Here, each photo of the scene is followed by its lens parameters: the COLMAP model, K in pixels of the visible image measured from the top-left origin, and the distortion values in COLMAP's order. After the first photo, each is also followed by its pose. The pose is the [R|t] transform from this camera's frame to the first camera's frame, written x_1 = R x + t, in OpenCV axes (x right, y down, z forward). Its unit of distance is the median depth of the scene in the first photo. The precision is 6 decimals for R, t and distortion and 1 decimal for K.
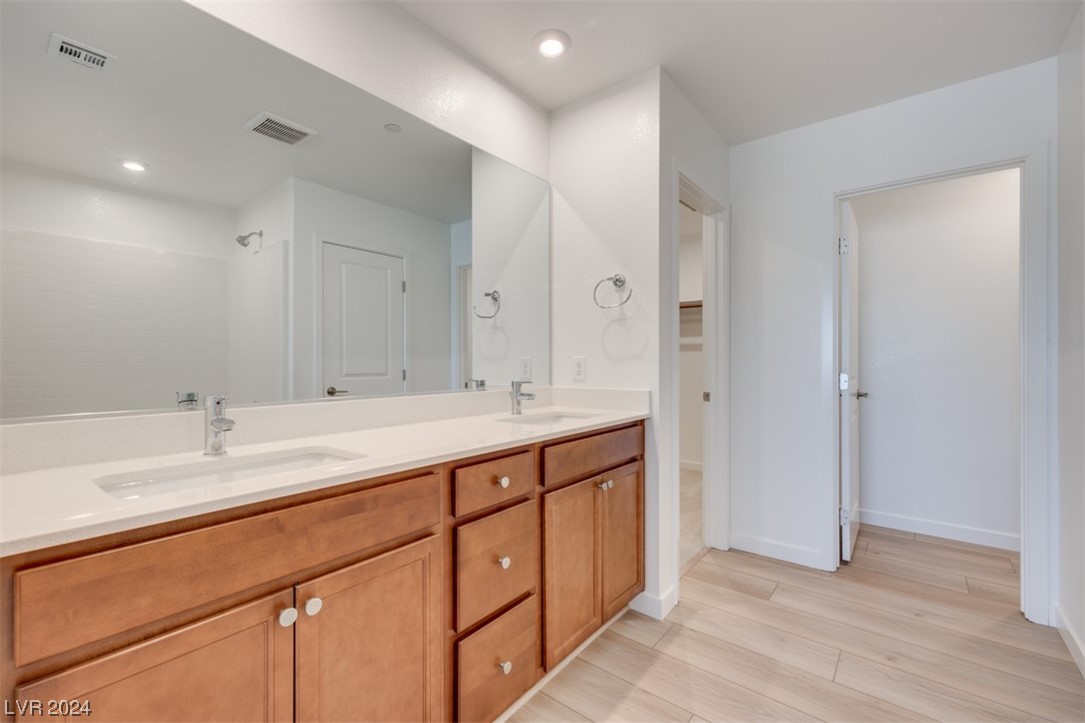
lens RADIAL K [[461.0, 0, 542.5], [0, 461.0, 361.5], [0, 0, 1]] dist [-0.000543, -0.000007]
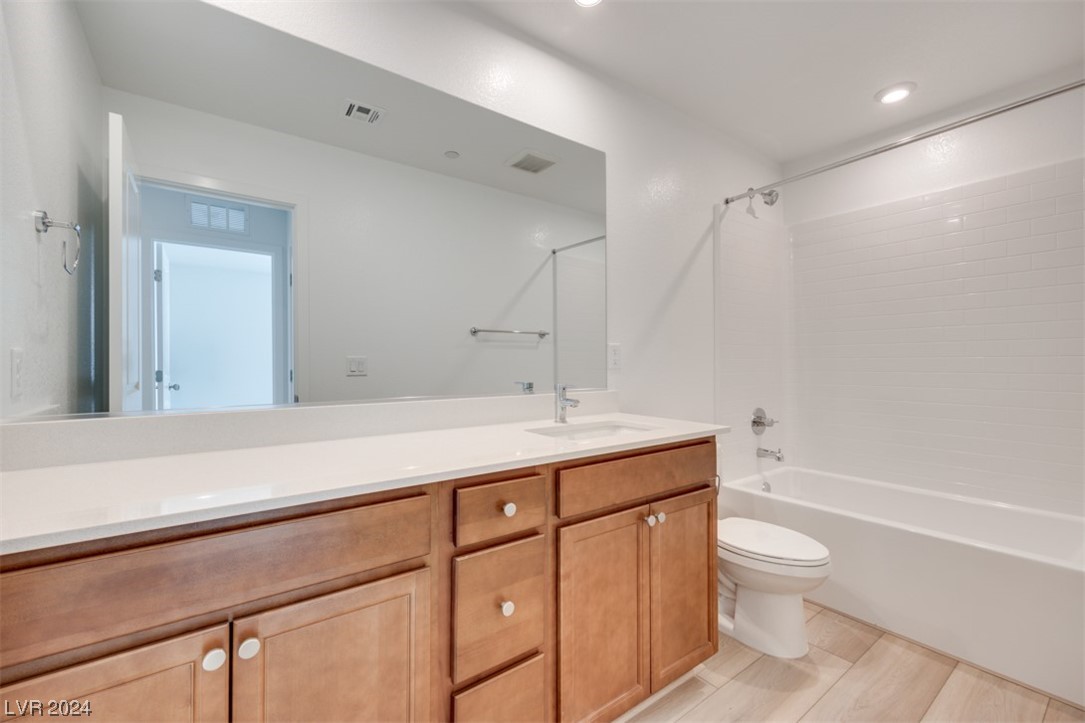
lens RADIAL K [[456.5, 0, 541.5], [0, 456.5, 368.2], [0, 0, 1]] dist [-0.000710, -0.000010]
pose [[0.963867, -0.004408, -0.266347, 0.160403], [0.008400, 0.999869, 0.013850, 0.000871], [0.266251, -0.015587, 0.963778, 0.205642]]
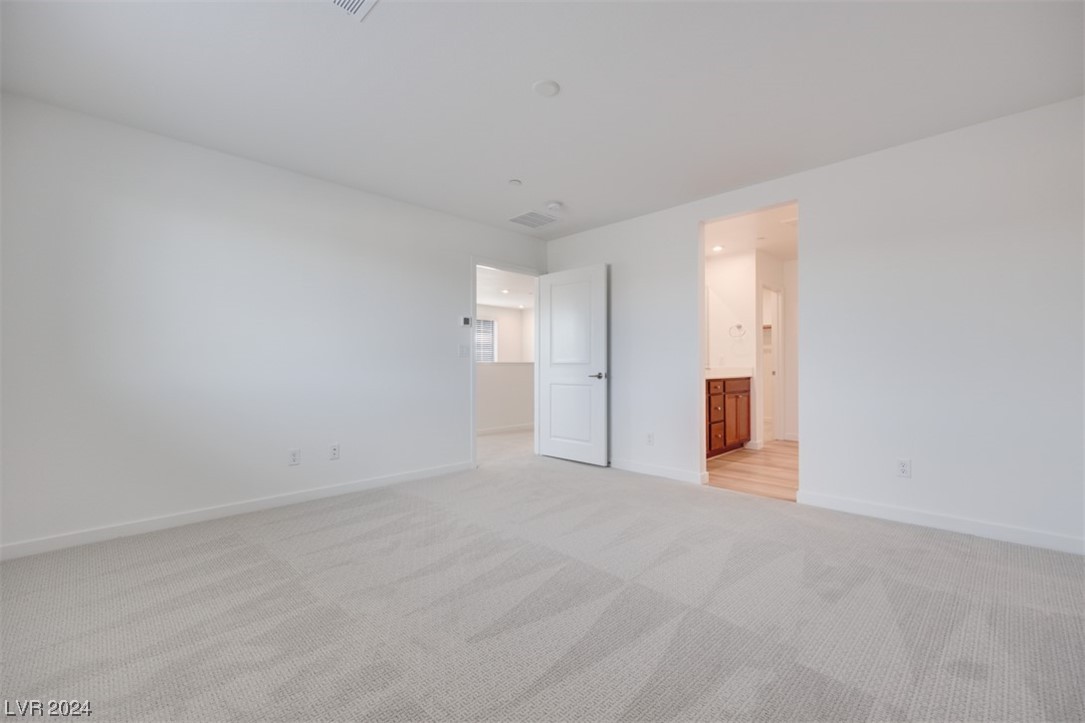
lens RADIAL K [[461.0, 0, 542.5], [0, 461.0, 361.5], [0, 0, 1]] dist [-0.000543, -0.000007]
pose [[0.992616, -0.005841, -0.121157, -0.774812], [0.005891, 0.999983, 0.000059, 0.027031], [0.121155, -0.000773, 0.992633, -2.156105]]
